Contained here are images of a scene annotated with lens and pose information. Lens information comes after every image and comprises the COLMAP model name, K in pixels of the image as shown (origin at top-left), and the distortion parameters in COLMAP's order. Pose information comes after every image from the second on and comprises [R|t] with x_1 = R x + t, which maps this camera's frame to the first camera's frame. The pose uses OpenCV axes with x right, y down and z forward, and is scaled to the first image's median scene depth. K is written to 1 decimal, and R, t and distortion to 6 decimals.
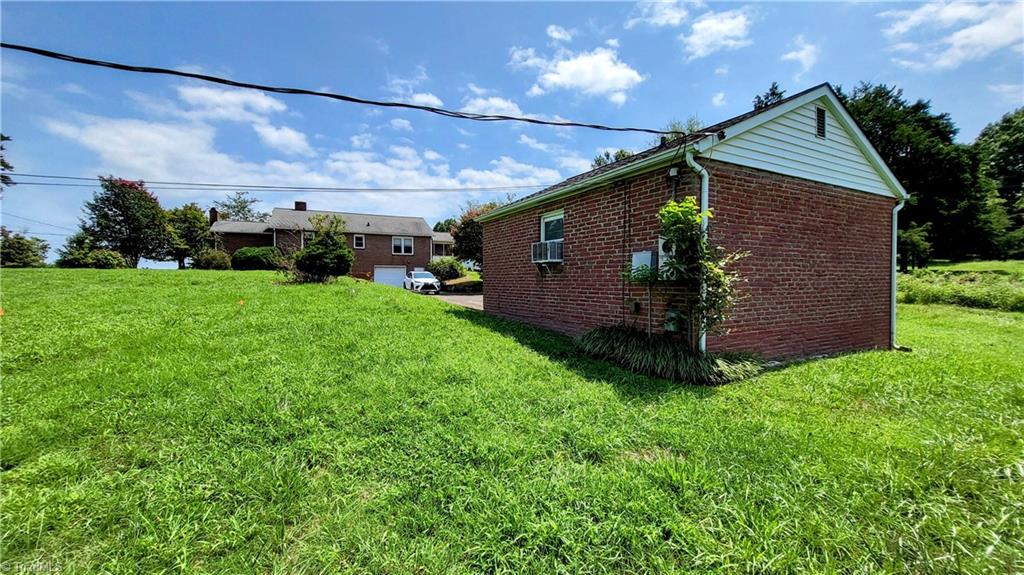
lens RADIAL K [[407.1, 0, 508.8], [0, 407.1, 292.2], [0, 0, 1]] dist [-0.003660, -0.000017]
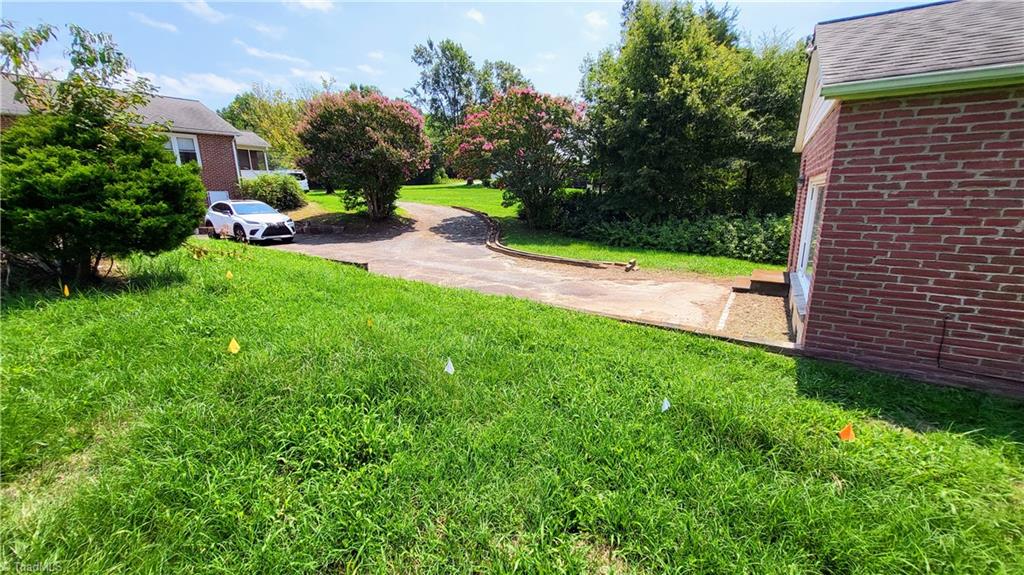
lens RADIAL K [[407.1, 0, 516.6], [0, 407.1, 294.0], [0, 0, 1]] dist [-0.003660, -0.000017]
pose [[0.861816, -0.127029, 0.491057, -0.165442], [0.022197, 0.976650, 0.213689, -0.033401], [-0.506735, -0.173261, 0.844512, 0.283667]]
